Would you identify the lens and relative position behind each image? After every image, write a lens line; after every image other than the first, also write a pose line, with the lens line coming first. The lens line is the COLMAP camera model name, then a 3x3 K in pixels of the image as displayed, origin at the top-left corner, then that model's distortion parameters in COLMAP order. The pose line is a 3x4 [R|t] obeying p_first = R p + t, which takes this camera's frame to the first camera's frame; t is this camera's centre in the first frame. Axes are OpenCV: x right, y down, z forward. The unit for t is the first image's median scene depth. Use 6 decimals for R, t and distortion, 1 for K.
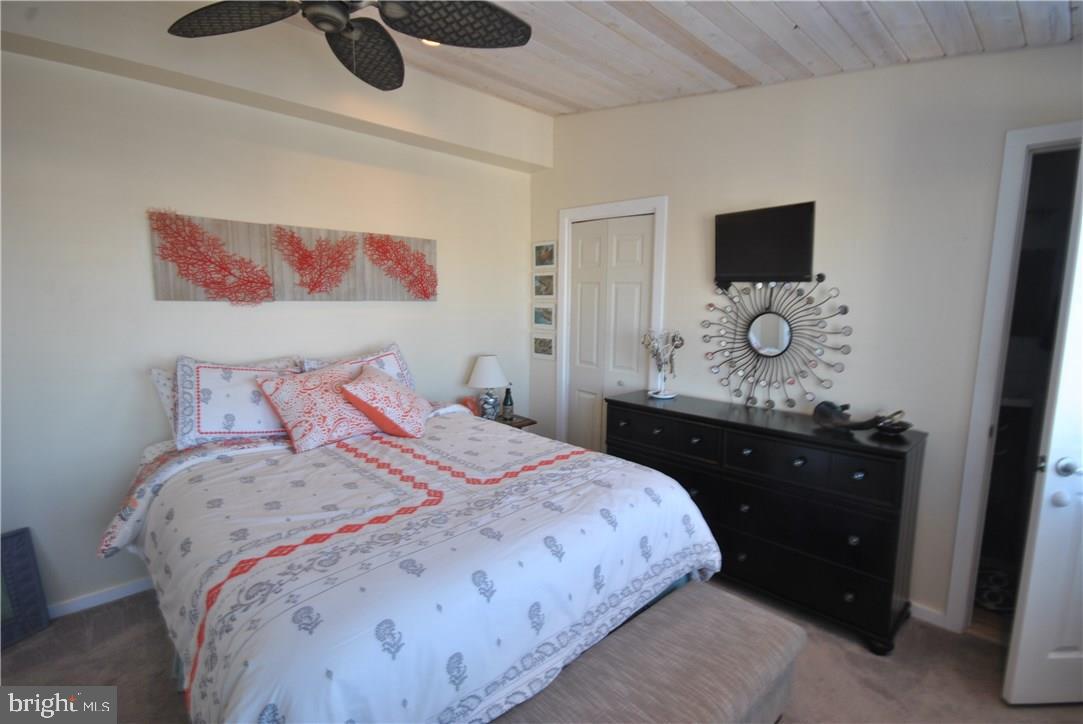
lens RADIAL K [[510.9, 0, 543.5], [0, 510.9, 359.2], [0, 0, 1]] dist [-0.000992, 0.000276]
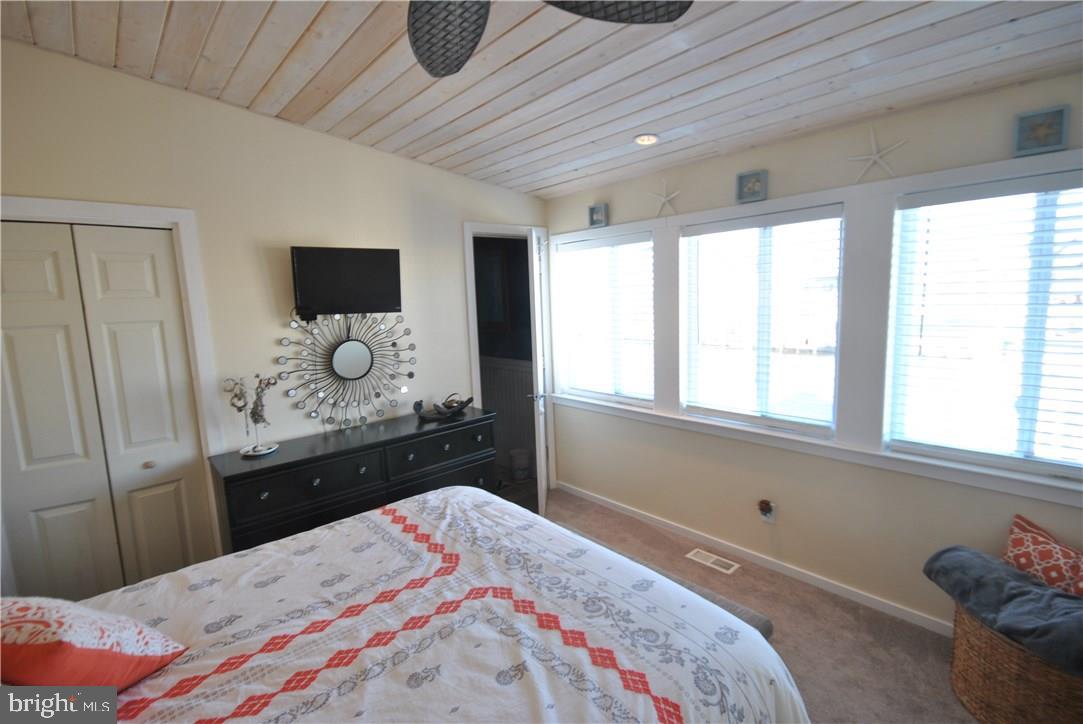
lens RADIAL K [[510.9, 0, 543.1], [0, 510.9, 359.8], [0, 0, 1]] dist [-0.000992, 0.000276]
pose [[0.034111, -0.137753, 0.989879, -0.833786], [0.156962, 0.978903, 0.130816, -0.166595], [-0.987015, 0.150911, 0.055014, 0.685798]]
